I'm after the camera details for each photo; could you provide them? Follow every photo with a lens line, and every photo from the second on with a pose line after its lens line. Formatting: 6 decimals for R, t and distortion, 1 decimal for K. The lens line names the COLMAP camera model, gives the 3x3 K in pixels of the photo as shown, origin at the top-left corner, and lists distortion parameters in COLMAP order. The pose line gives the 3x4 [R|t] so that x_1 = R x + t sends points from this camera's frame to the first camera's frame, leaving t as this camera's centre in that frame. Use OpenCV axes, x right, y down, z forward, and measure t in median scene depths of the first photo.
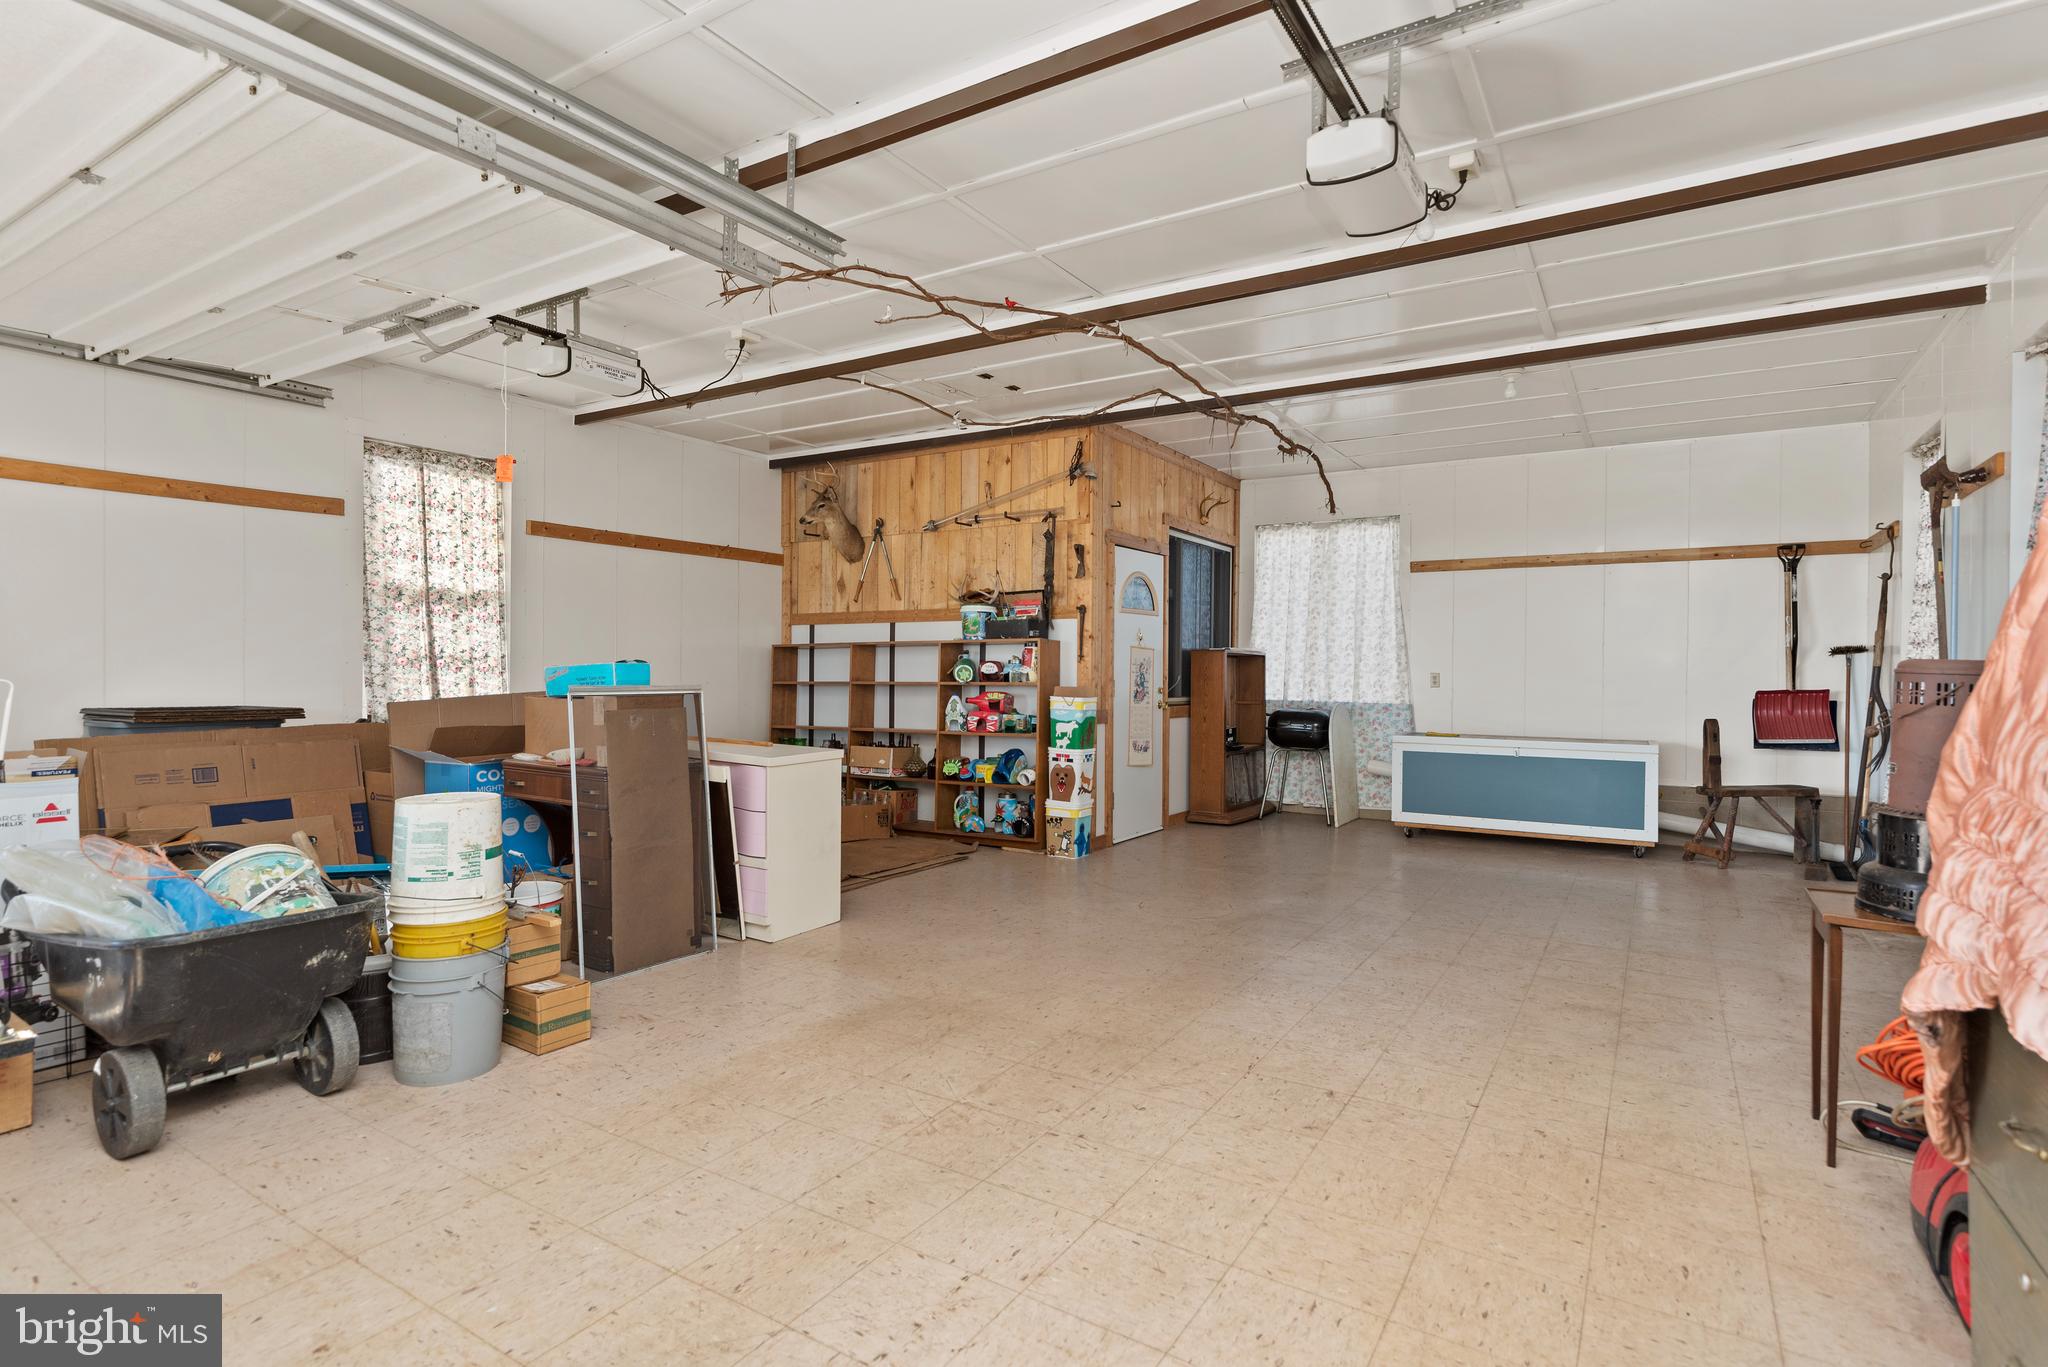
lens RADIAL K [[1020.6, 0, 1025.7], [0, 1020.6, 657.6], [0, 0, 1]] dist [0.000879, 0.000281]
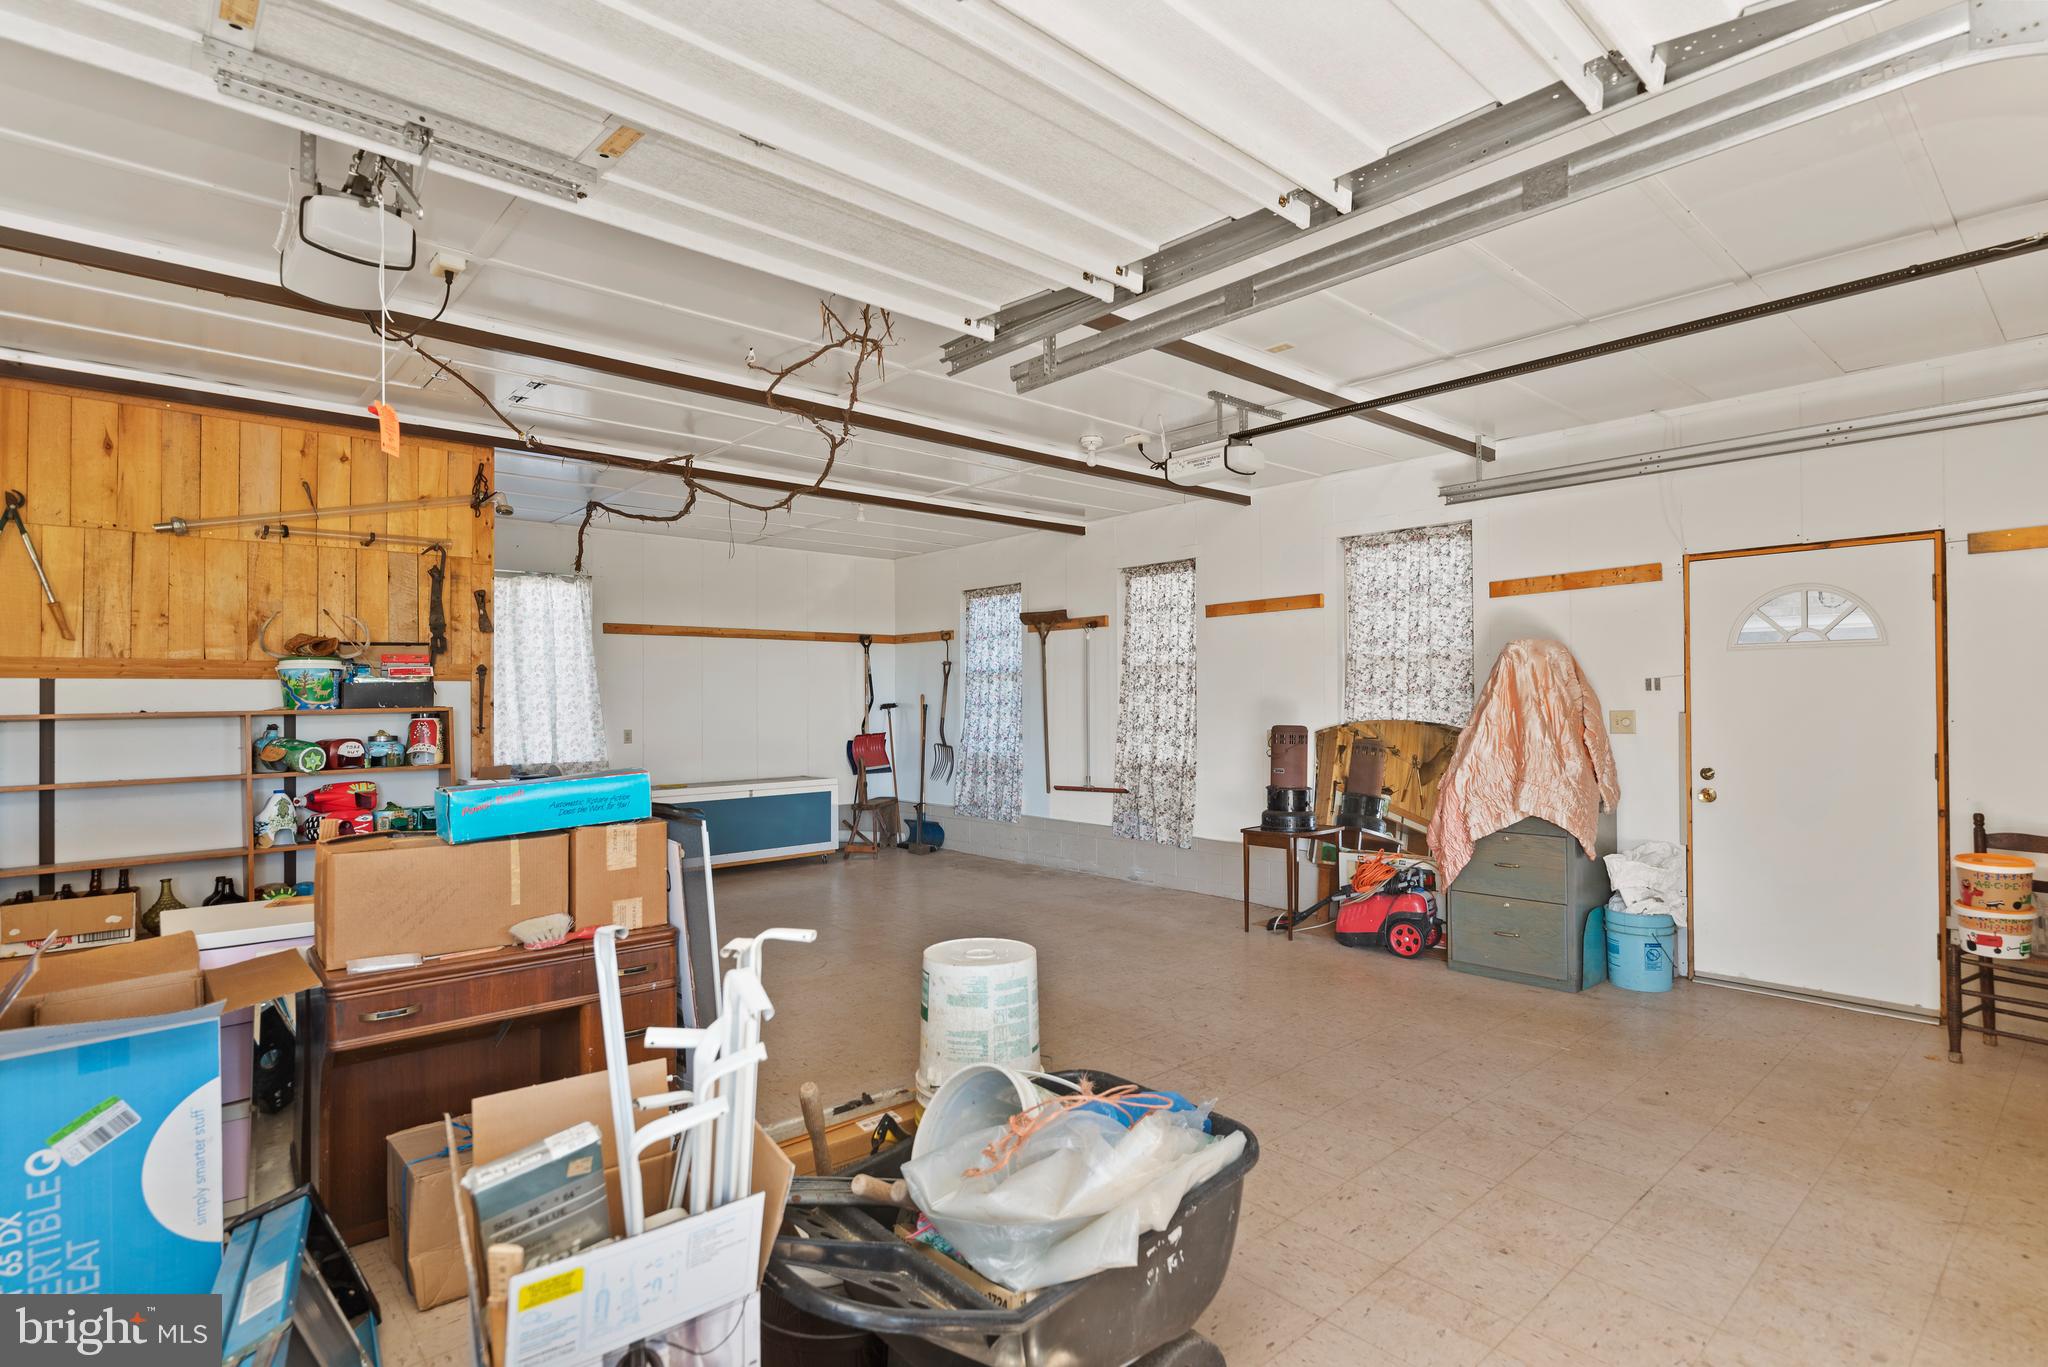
lens RADIAL K [[1019.6, 0, 1087.6], [0, 1019.6, 690.7], [0, 0, 1]] dist [-0.002141, -0.000065]
pose [[0.237333, -0.000910, 0.971428, -0.598499], [0.000668, 0.999999, 0.000774, -0.030472], [-0.971428, 0.000465, 0.237333, 0.331757]]
